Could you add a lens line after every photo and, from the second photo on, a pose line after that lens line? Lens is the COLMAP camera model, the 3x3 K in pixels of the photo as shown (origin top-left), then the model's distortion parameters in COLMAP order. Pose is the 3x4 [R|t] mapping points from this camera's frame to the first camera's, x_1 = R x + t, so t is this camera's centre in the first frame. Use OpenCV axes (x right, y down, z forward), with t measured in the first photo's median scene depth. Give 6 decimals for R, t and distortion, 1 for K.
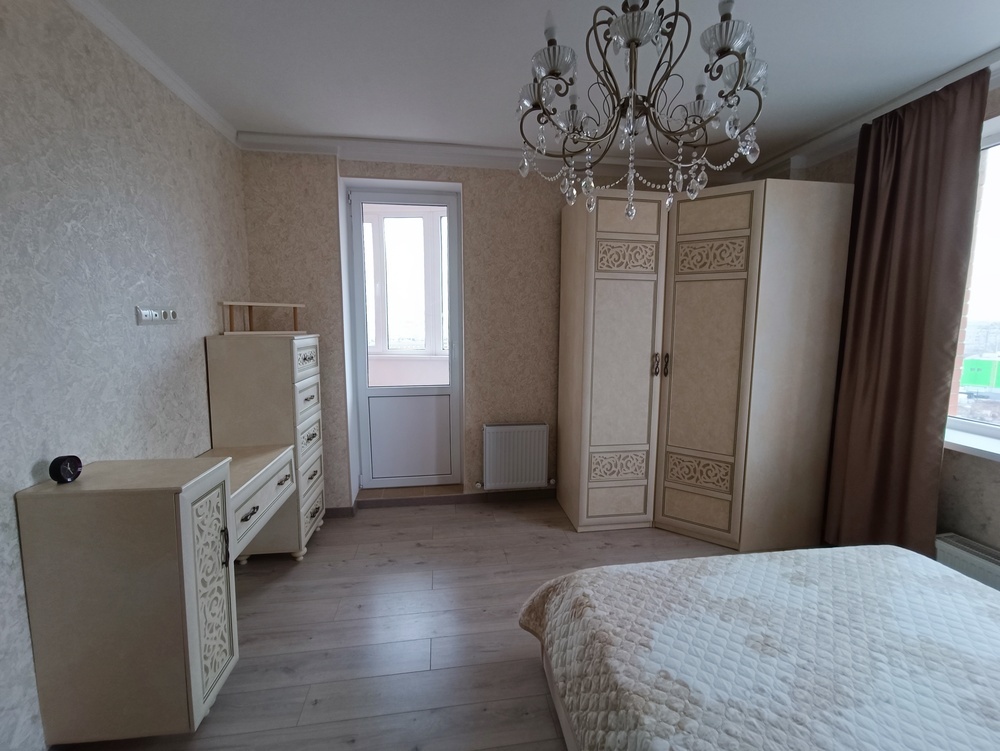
lens RADIAL K [[450.2, 0, 509.8], [0, 450.2, 371.3], [0, 0, 1]] dist [-0.004769, 0.000679]
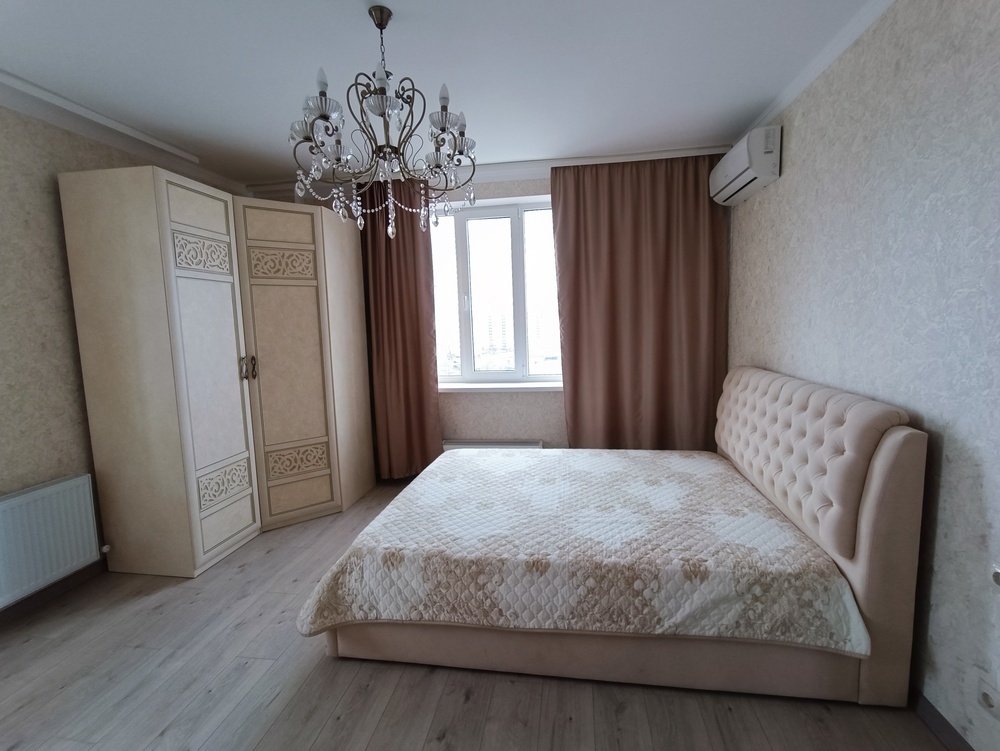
lens RADIAL K [[450.2, 0, 509.8], [0, 450.2, 371.3], [0, 0, 1]] dist [-0.004769, 0.000679]
pose [[0.304378, -0.123843, 0.944466, -0.439592], [0.141957, 0.986338, 0.083584, -0.008507], [-0.941914, 0.108633, 0.317800, 0.147967]]
